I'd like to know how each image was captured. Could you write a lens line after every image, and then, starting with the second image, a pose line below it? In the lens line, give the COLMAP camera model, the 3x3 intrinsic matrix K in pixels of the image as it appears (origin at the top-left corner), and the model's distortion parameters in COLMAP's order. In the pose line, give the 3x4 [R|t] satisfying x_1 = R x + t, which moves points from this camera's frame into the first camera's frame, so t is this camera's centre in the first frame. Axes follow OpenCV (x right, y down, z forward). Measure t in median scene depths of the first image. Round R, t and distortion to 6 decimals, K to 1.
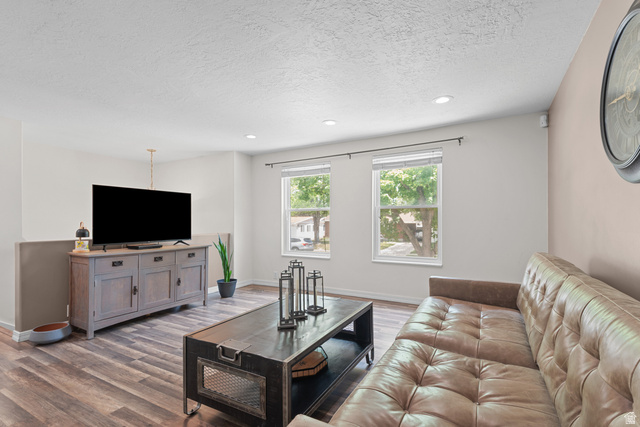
lens RADIAL K [[292.1, 0, 320.0], [0, 292.1, 213.5], [0, 0, 1]] dist [0.015871, 0.000104]
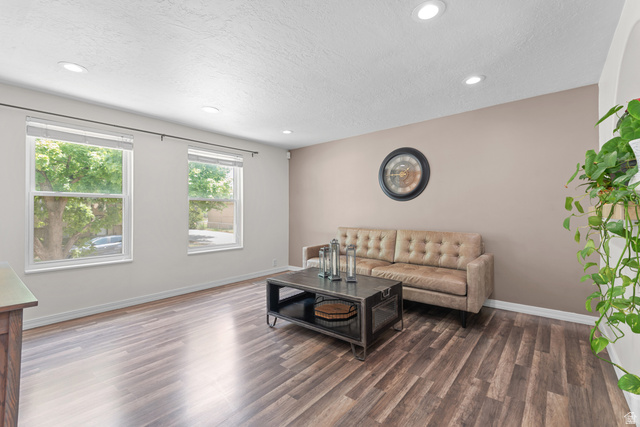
lens RADIAL K [[302.2, 0, 320.0], [0, 302.2, 213.5], [0, 0, 1]] dist [0.001288, -0.000034]
pose [[0.152382, 0.004254, 0.988312, -0.908632], [-0.021019, 0.999779, -0.001063, 0.024475], [-0.988098, -0.020611, 0.152438, 0.508347]]
